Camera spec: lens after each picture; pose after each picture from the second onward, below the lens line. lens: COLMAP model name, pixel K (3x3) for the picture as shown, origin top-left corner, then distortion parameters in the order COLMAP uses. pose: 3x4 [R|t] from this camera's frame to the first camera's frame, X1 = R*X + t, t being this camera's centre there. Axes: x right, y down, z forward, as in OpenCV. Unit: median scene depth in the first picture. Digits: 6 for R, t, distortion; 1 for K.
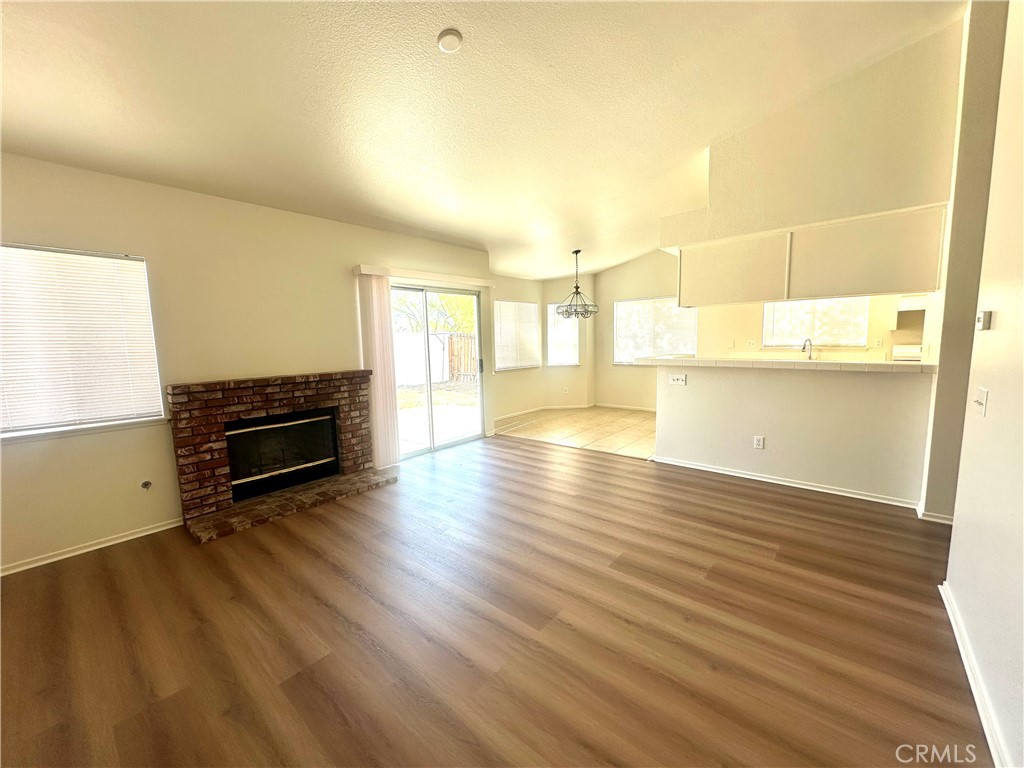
lens RADIAL K [[408.4, 0, 511.3], [0, 408.4, 386.2], [0, 0, 1]] dist [0.003706, -0.000198]
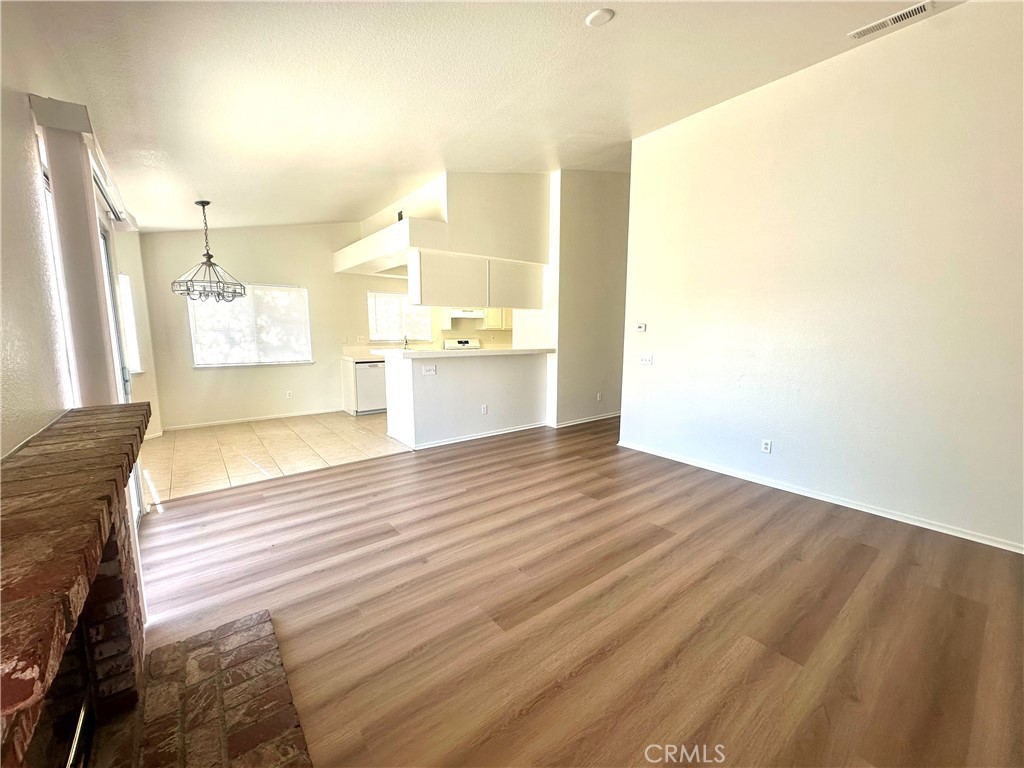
lens RADIAL K [[408.4, 0, 514.0], [0, 408.4, 383.5], [0, 0, 1]] dist [0.003706, -0.000198]
pose [[0.181318, -0.104881, 0.977816, -0.498894], [0.106339, 0.990558, 0.086529, -0.040653], [-0.977658, 0.088290, 0.190759, 0.444352]]
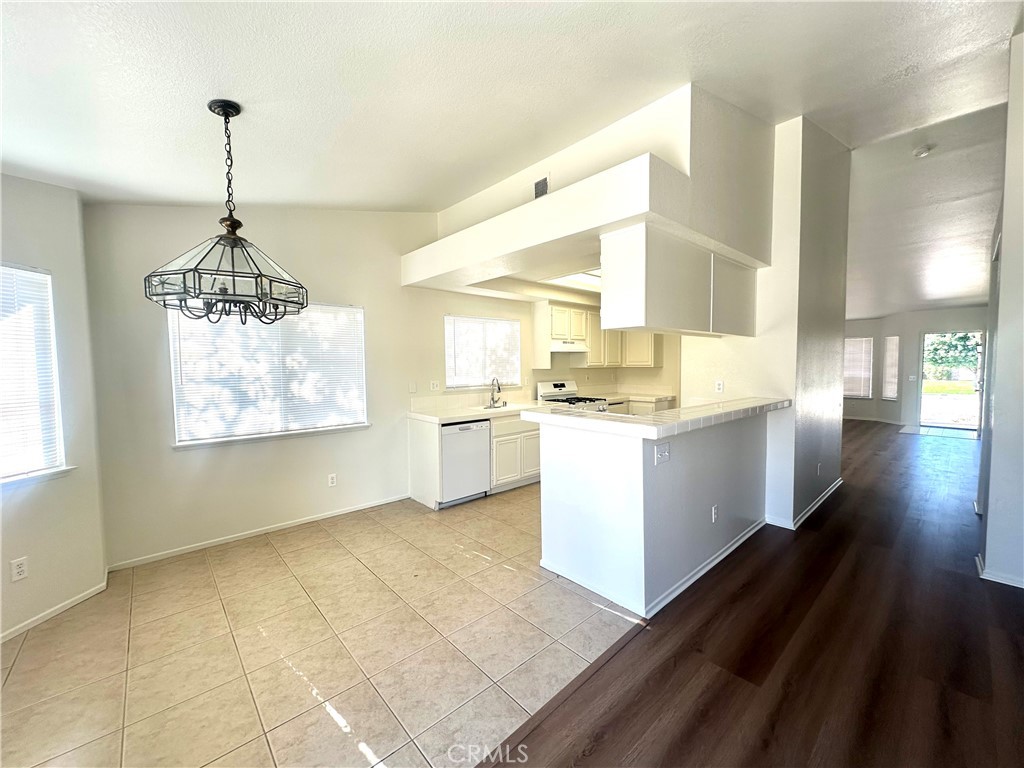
lens RADIAL K [[408.4, 0, 509.9], [0, 408.4, 383.1], [0, 0, 1]] dist [0.003706, -0.000198]
pose [[0.125329, -0.025305, 0.991792, -0.140316], [0.127110, 0.991846, 0.009244, -0.111709], [-0.983939, 0.124908, 0.127524, 0.876938]]
